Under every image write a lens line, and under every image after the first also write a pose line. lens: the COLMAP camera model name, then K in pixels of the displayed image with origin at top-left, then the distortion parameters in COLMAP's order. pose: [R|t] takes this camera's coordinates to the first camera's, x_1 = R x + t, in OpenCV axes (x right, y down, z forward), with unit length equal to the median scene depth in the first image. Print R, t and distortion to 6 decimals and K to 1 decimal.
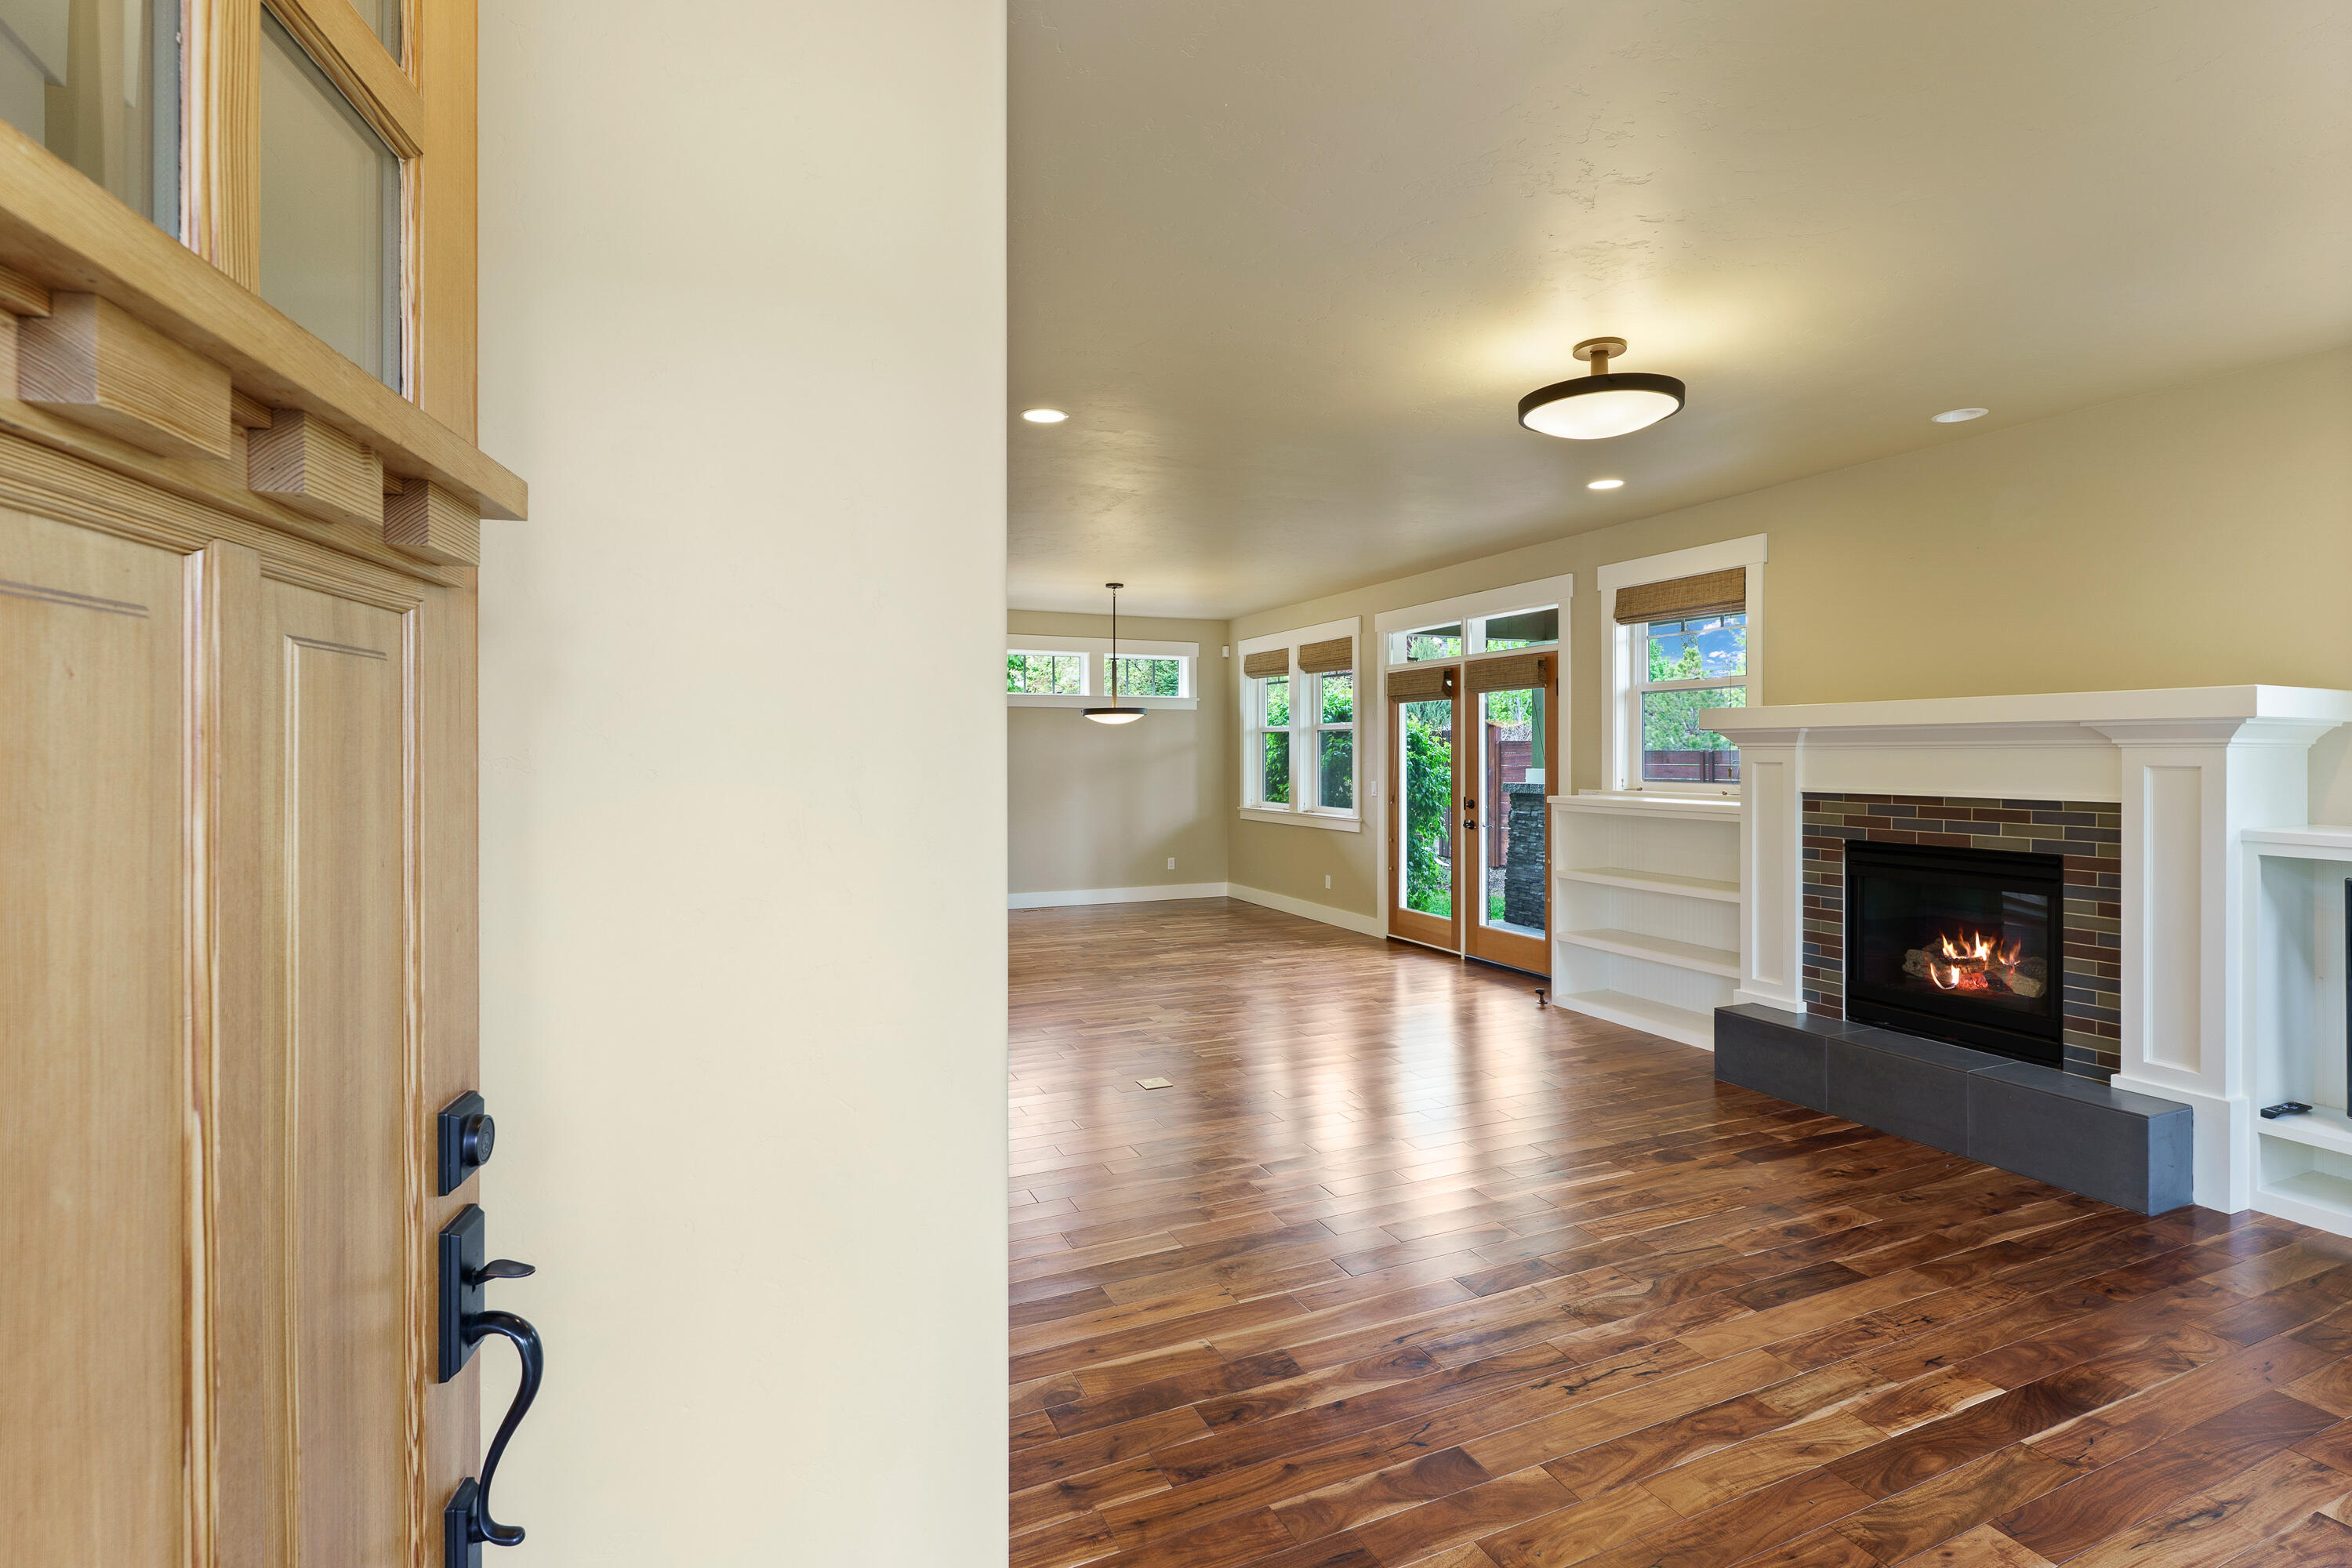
lens RADIAL K [[1105.1, 0, 1174.9], [0, 1105.1, 747.9], [0, 0, 1]] dist [0.005624, -0.000099]
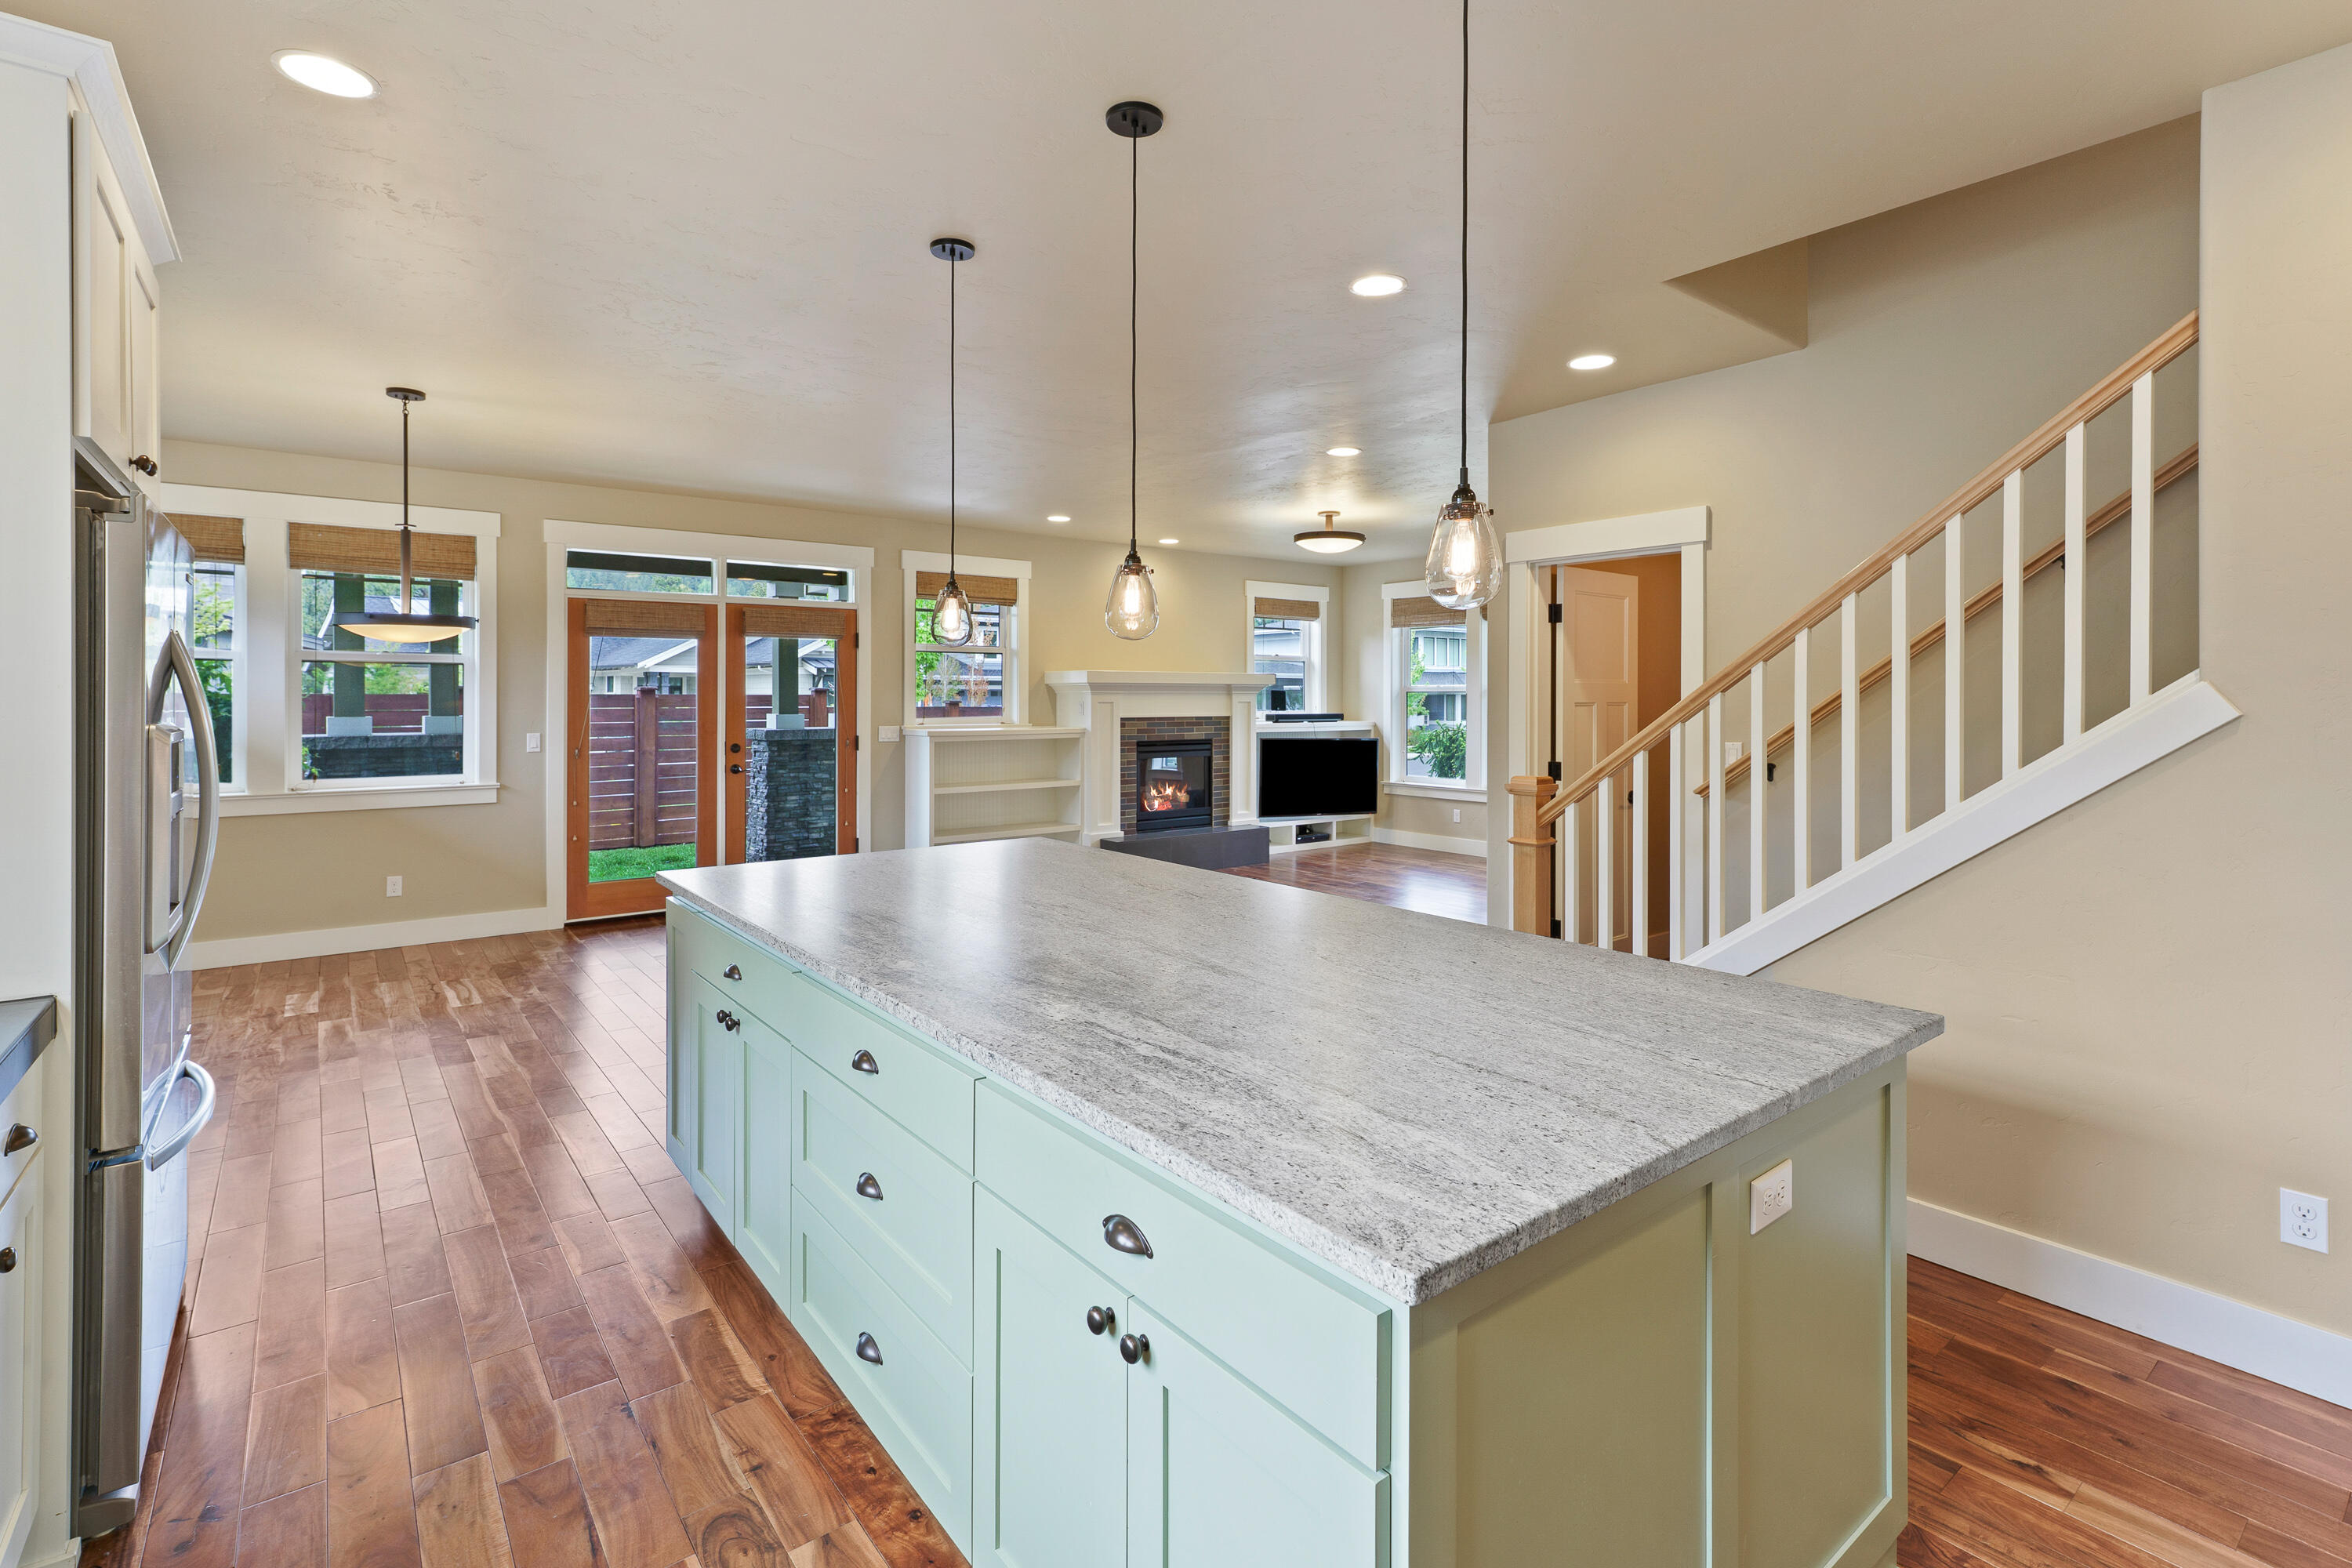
lens RADIAL K [[1105.1, 0, 1176.7], [0, 1105.1, 692.6], [0, 0, 1]] dist [0.005624, -0.000099]
pose [[-0.253629, 0.007614, 0.967272, -0.692426], [-0.002889, 0.999959, -0.008629, 0.007568], [-0.967297, -0.004983, -0.253596, 0.764091]]
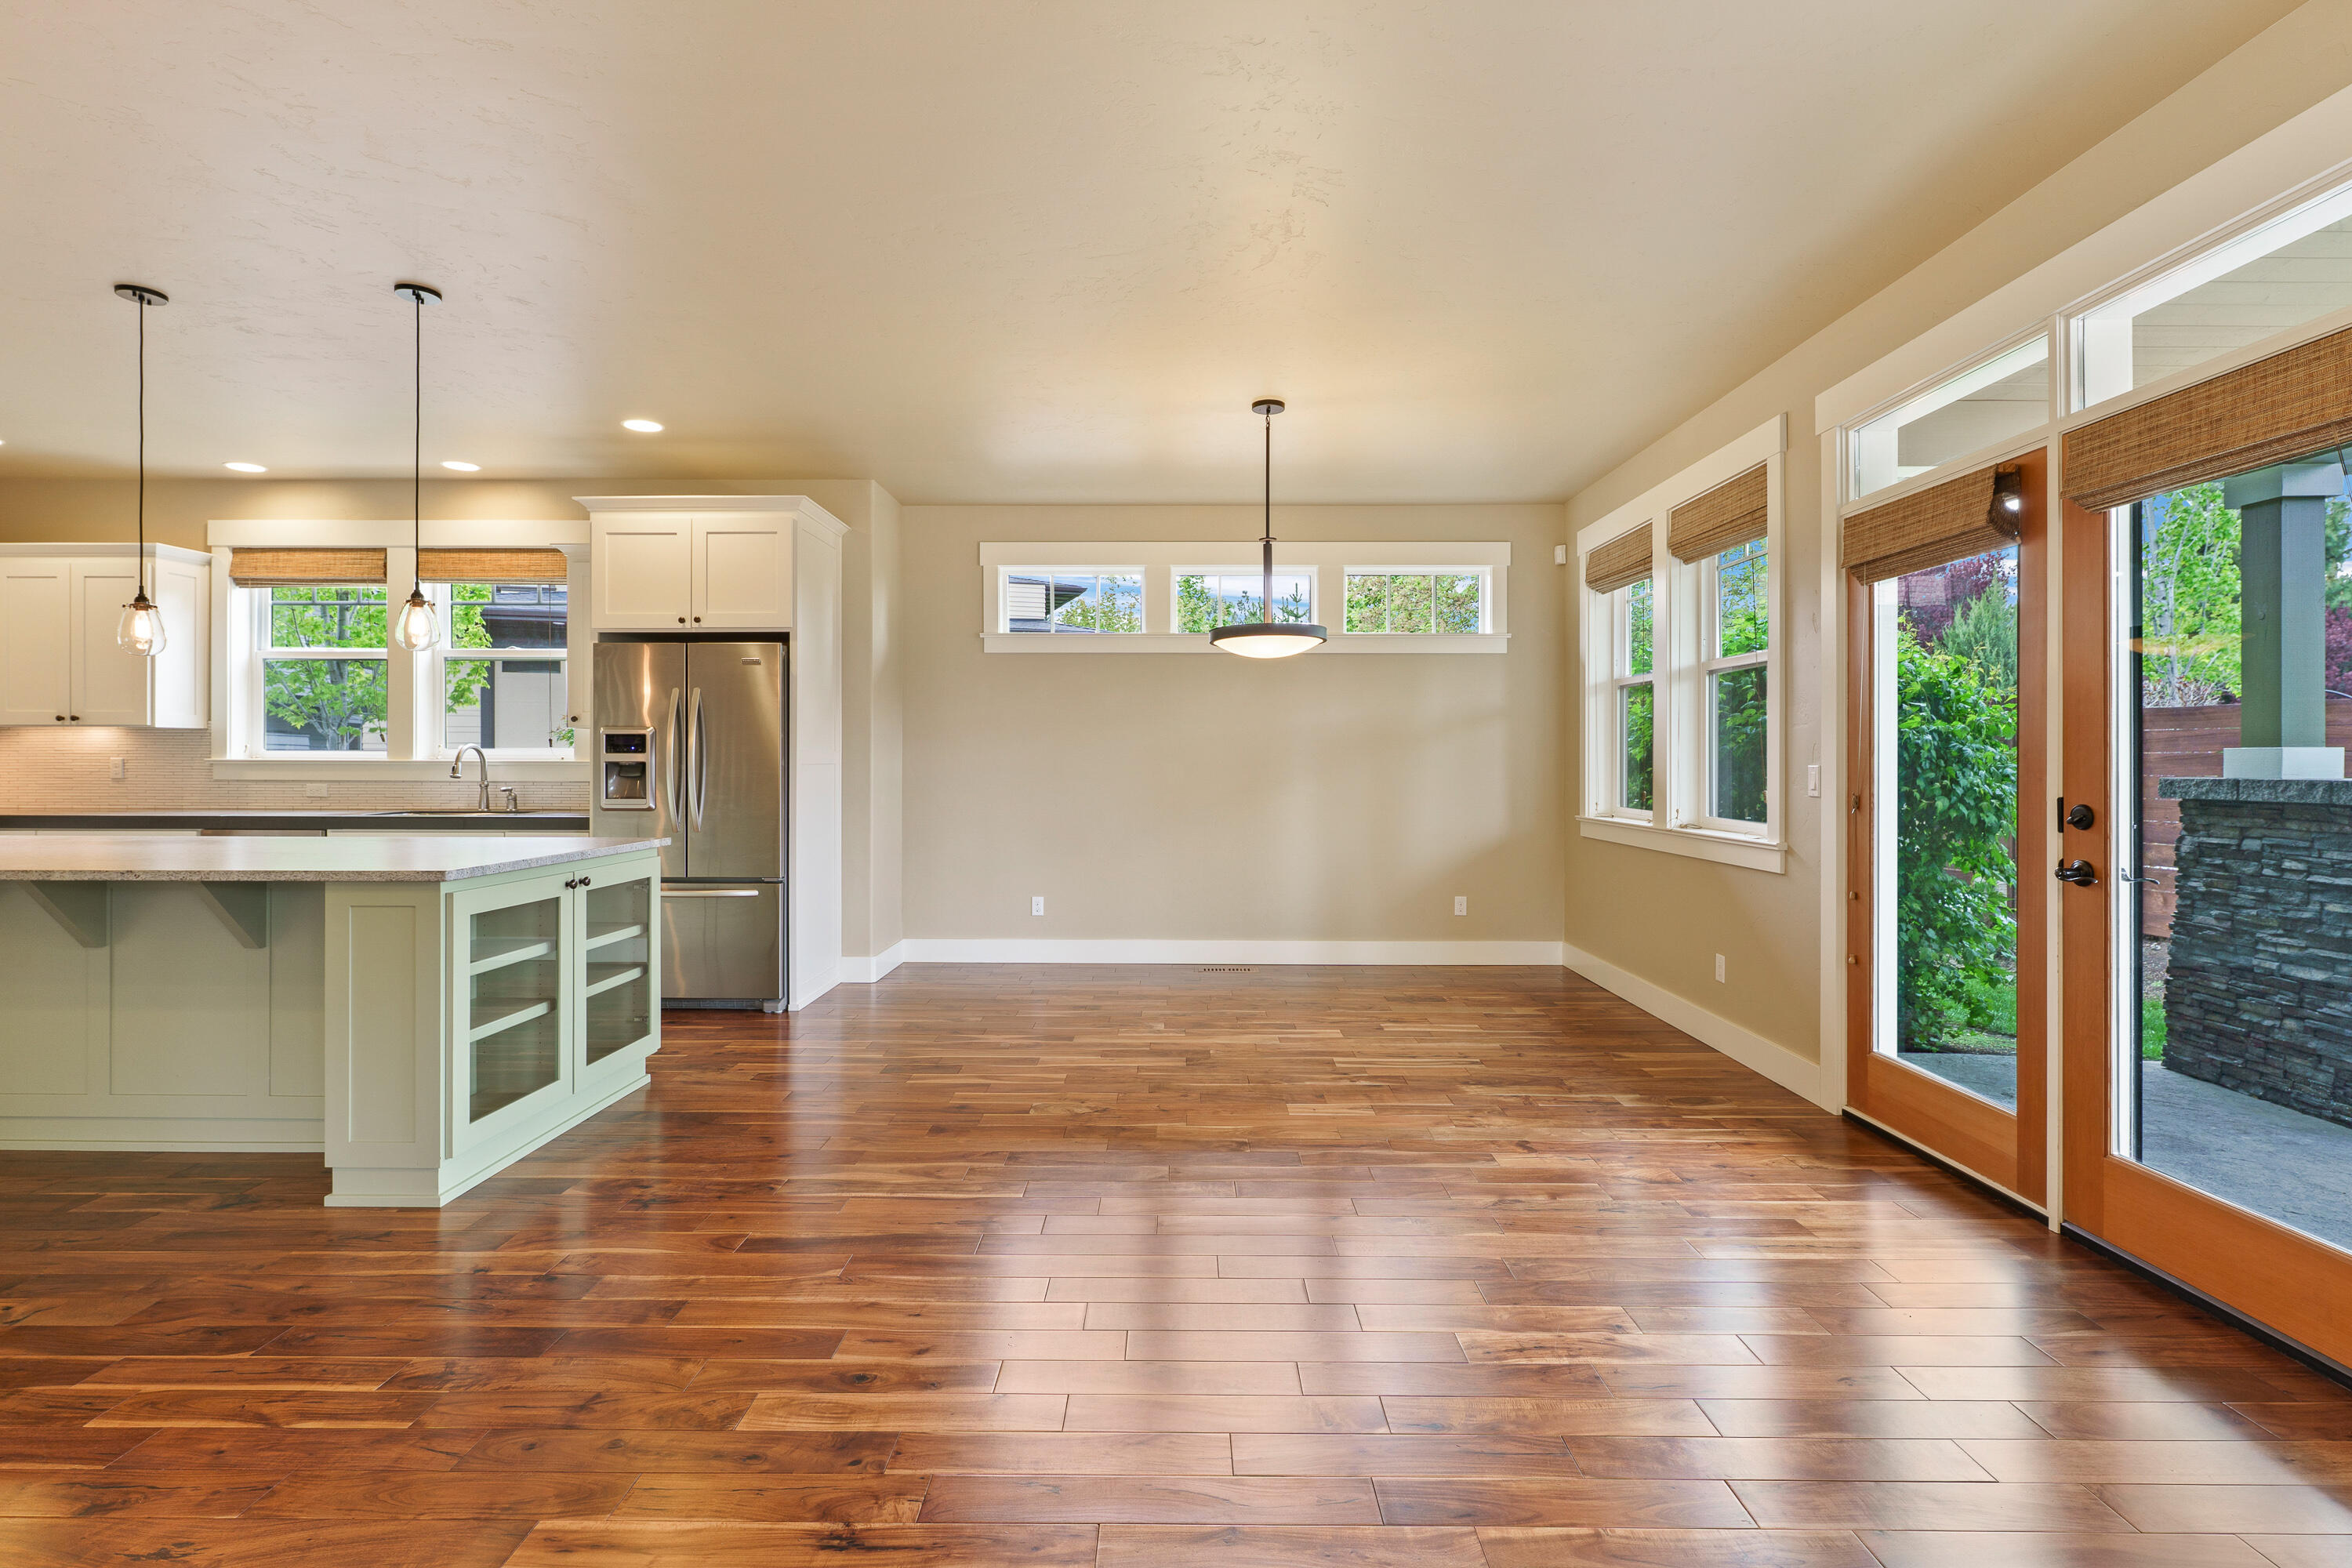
lens RADIAL K [[1105.1, 0, 1172.2], [0, 1105.1, 762.1], [0, 0, 1]] dist [0.005624, -0.000099]
pose [[0.913892, 0.001251, -0.405954, 0.124039], [0.001307, 0.999981, 0.006024, 0.026158], [0.405954, -0.006036, 0.913873, 0.475011]]
